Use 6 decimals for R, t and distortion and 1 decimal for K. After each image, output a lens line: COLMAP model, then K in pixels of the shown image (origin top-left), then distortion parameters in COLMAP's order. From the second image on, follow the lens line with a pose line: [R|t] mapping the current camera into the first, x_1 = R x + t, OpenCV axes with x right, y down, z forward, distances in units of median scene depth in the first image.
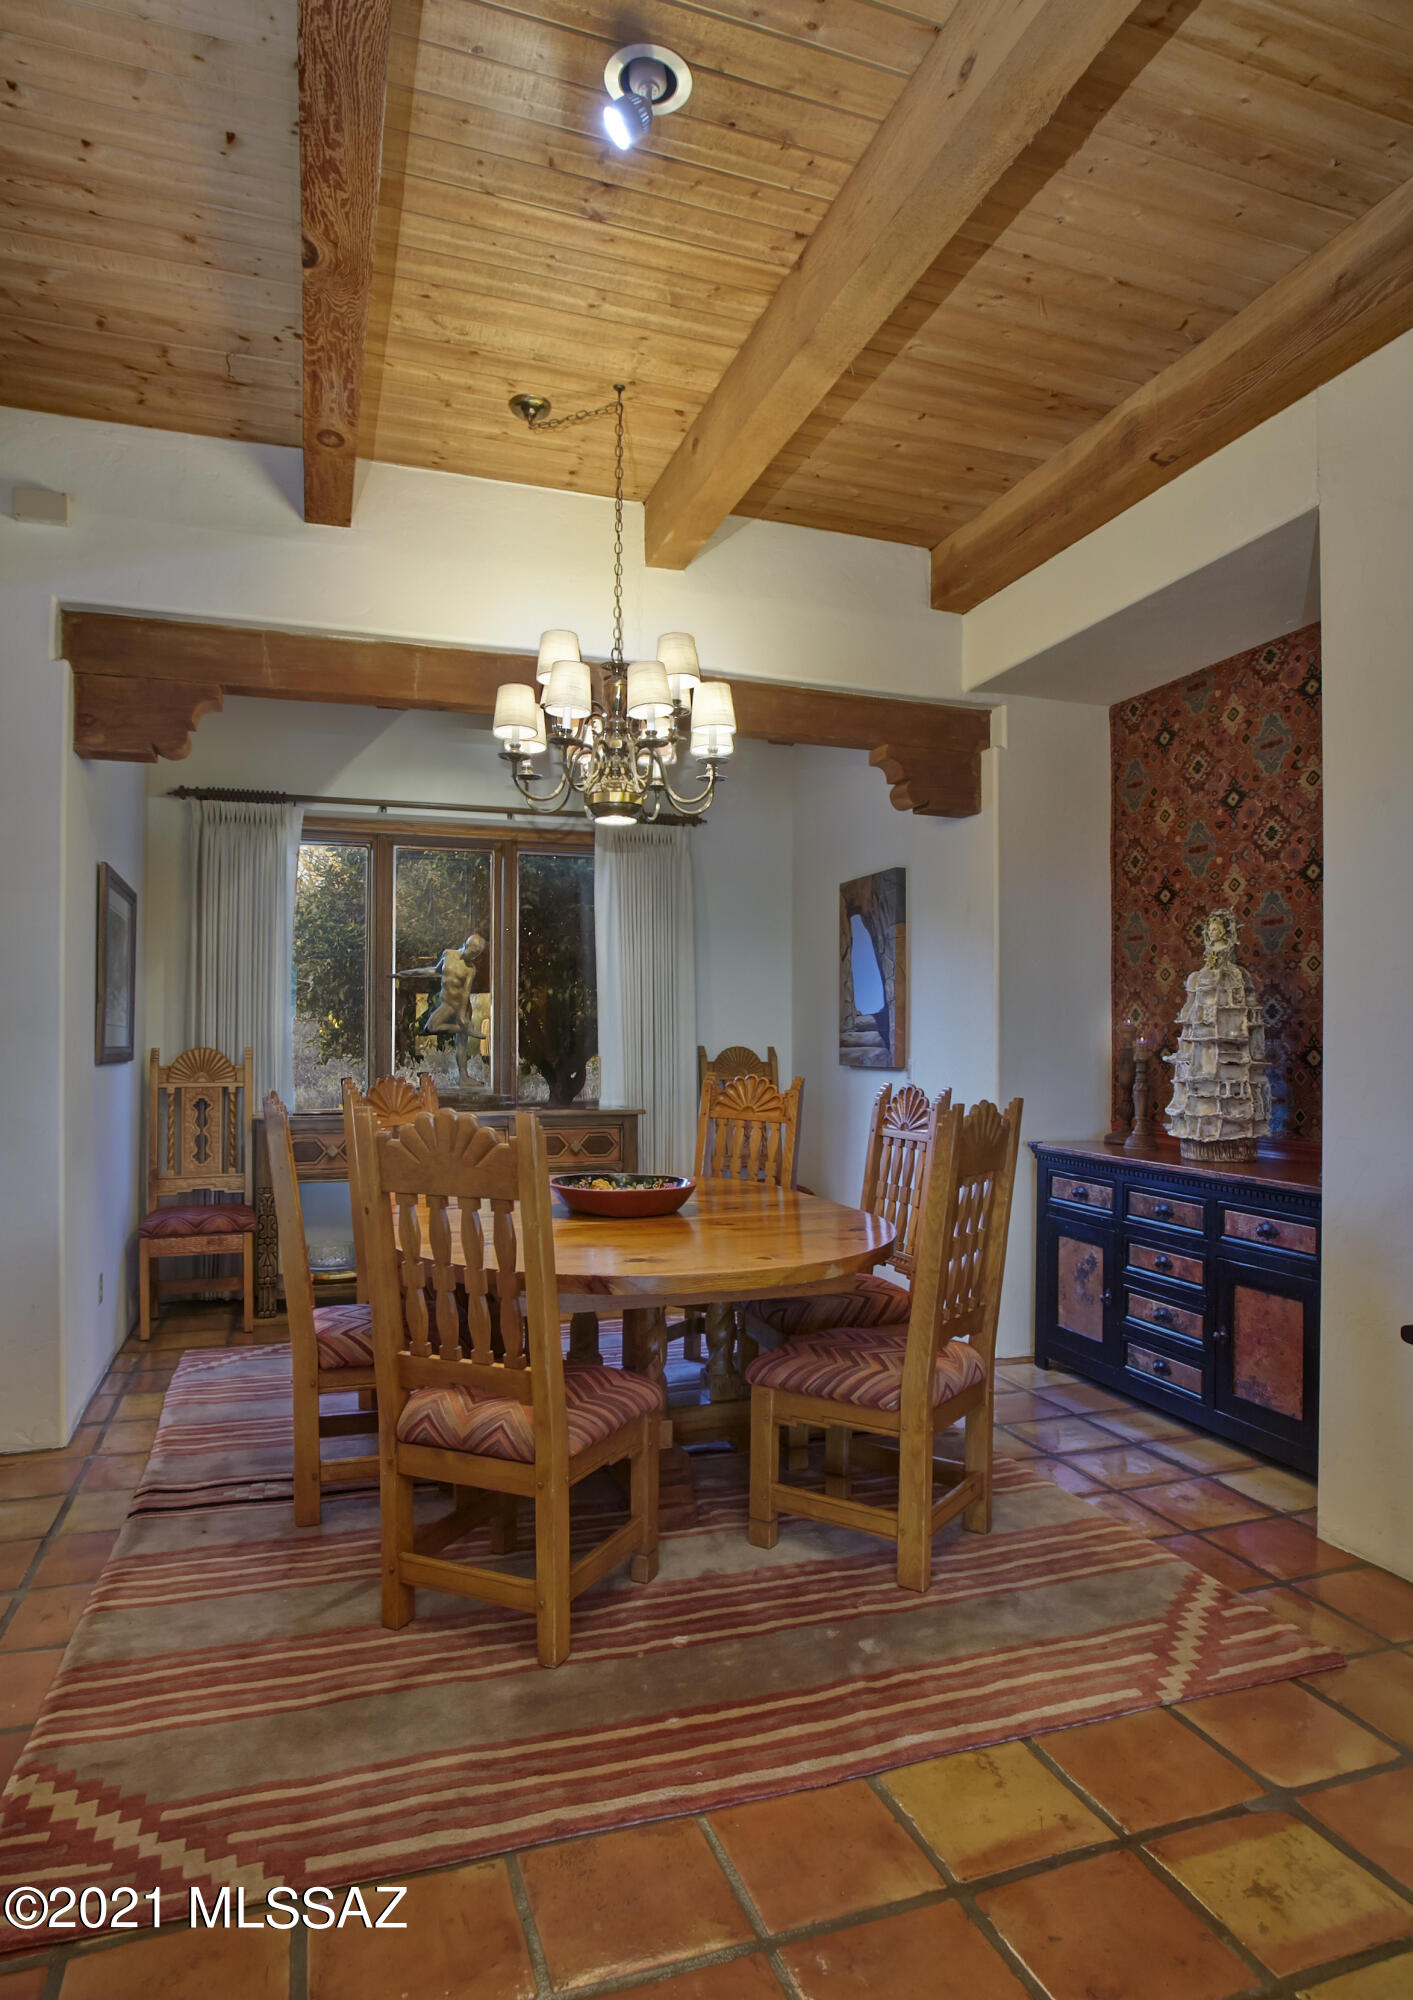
lens RADIAL K [[1162.5, 0, 715.8], [0, 1162.5, 1021.0], [0, 0, 1]] dist [-0.007215, -0.000240]
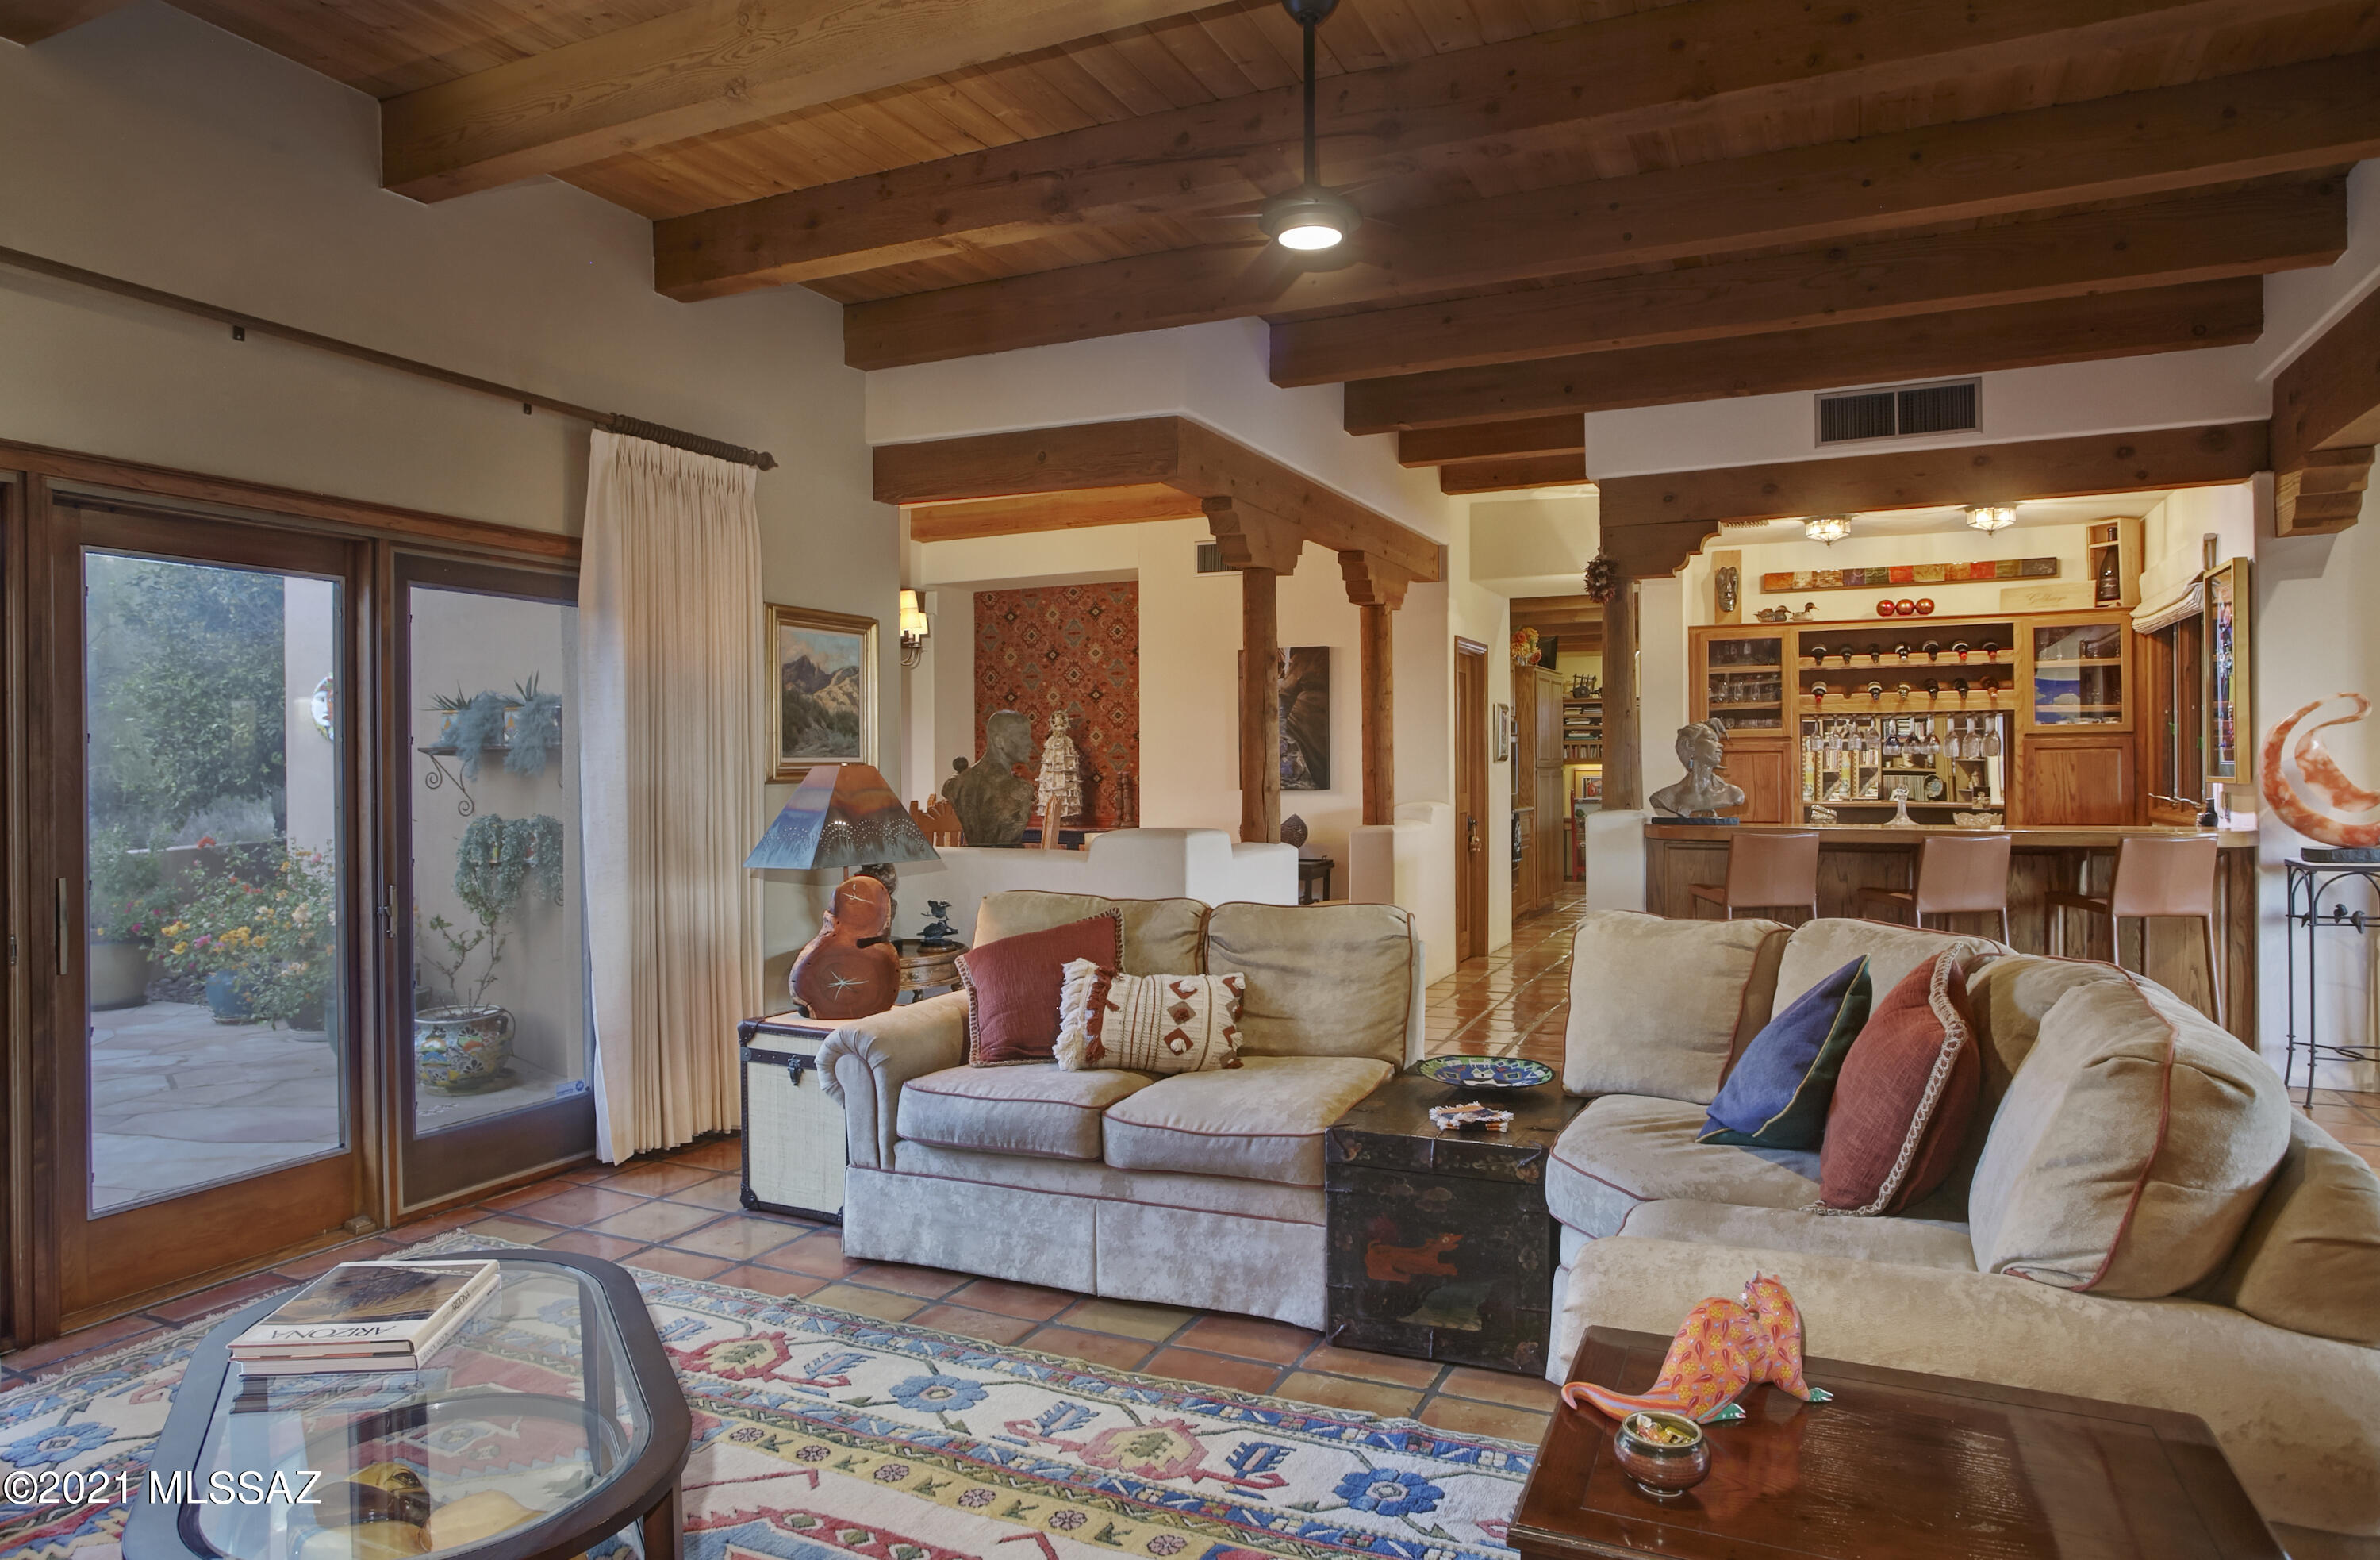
lens RADIAL K [[1475.9, 0, 1196.7], [0, 1475.9, 784.2], [0, 0, 1]] dist [-0.006956, -0.000500]
pose [[0.678778, -0.014965, 0.734191, -1.348864], [0.000351, 0.999799, 0.020054, -0.013551], [-0.734344, -0.013355, 0.678646, -1.006554]]
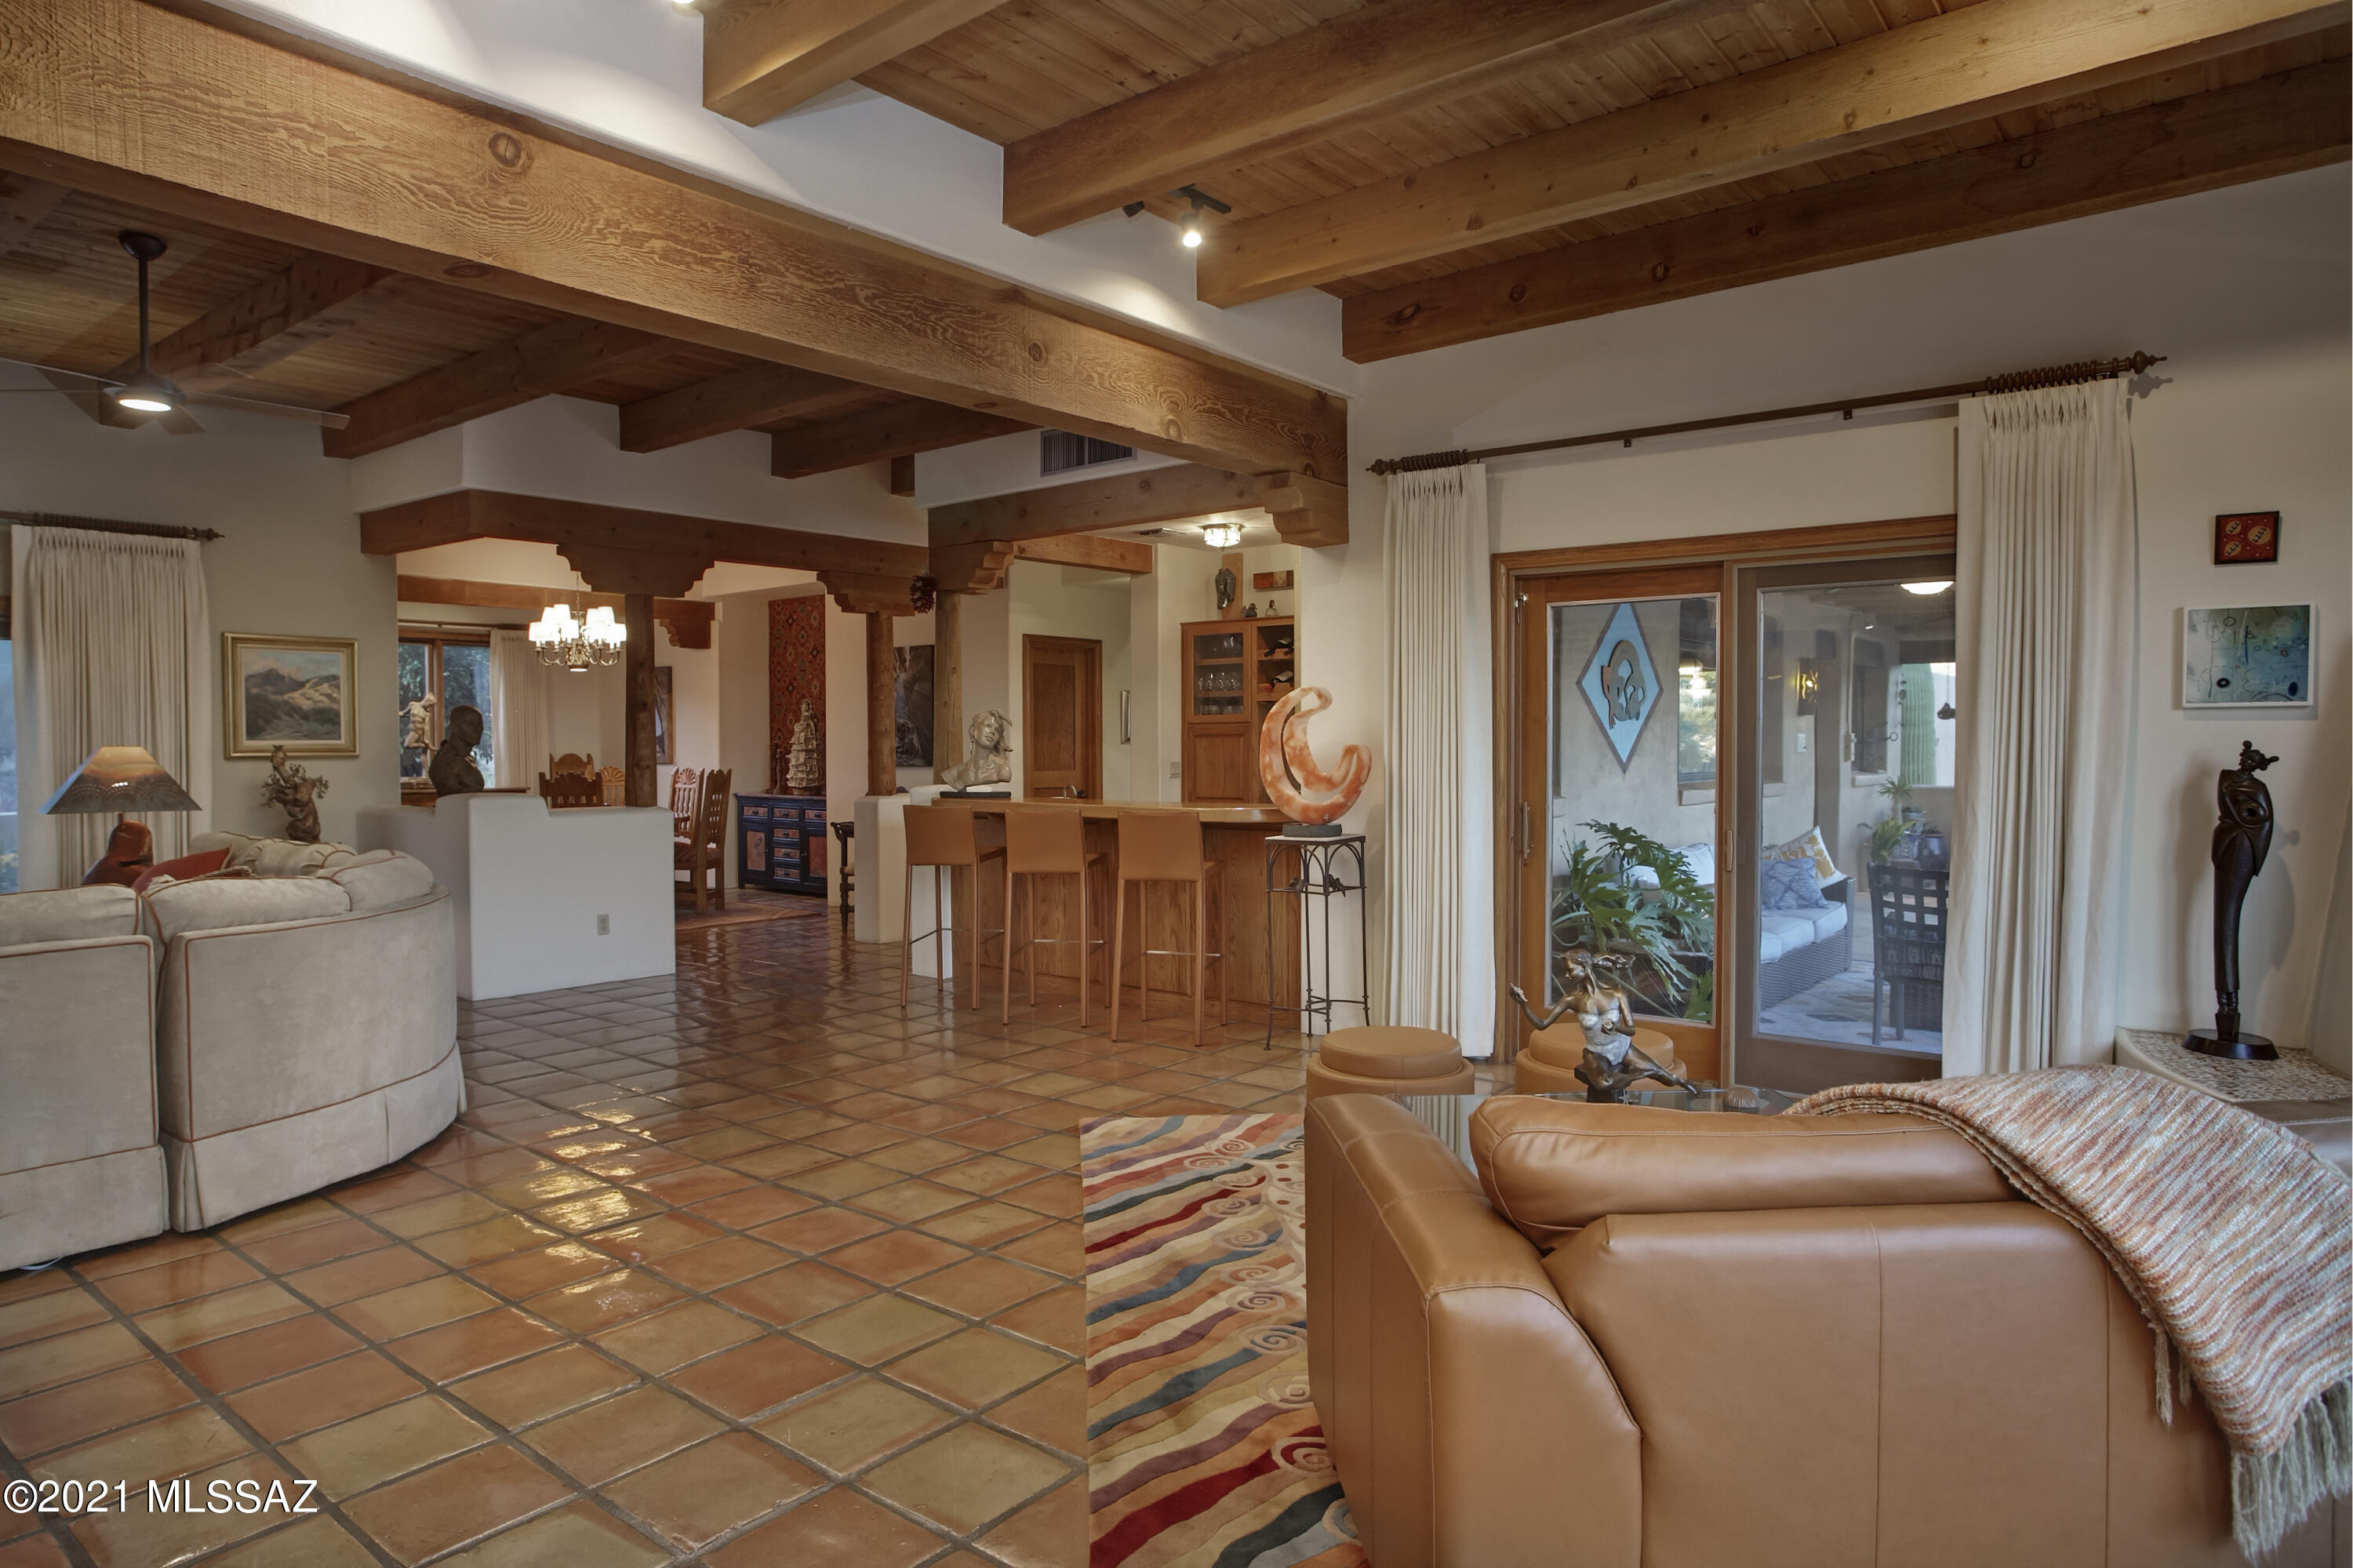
lens RADIAL K [[1424.3, 0, 1156.9], [0, 1424.3, 788.0], [0, 0, 1]] dist [-0.003336, 0.001582]
pose [[0.850881, -0.021640, 0.524912, -0.554307], [0.000133, 0.999160, 0.040976, -0.025852], [-0.525358, -0.034796, 0.850169, -2.045323]]
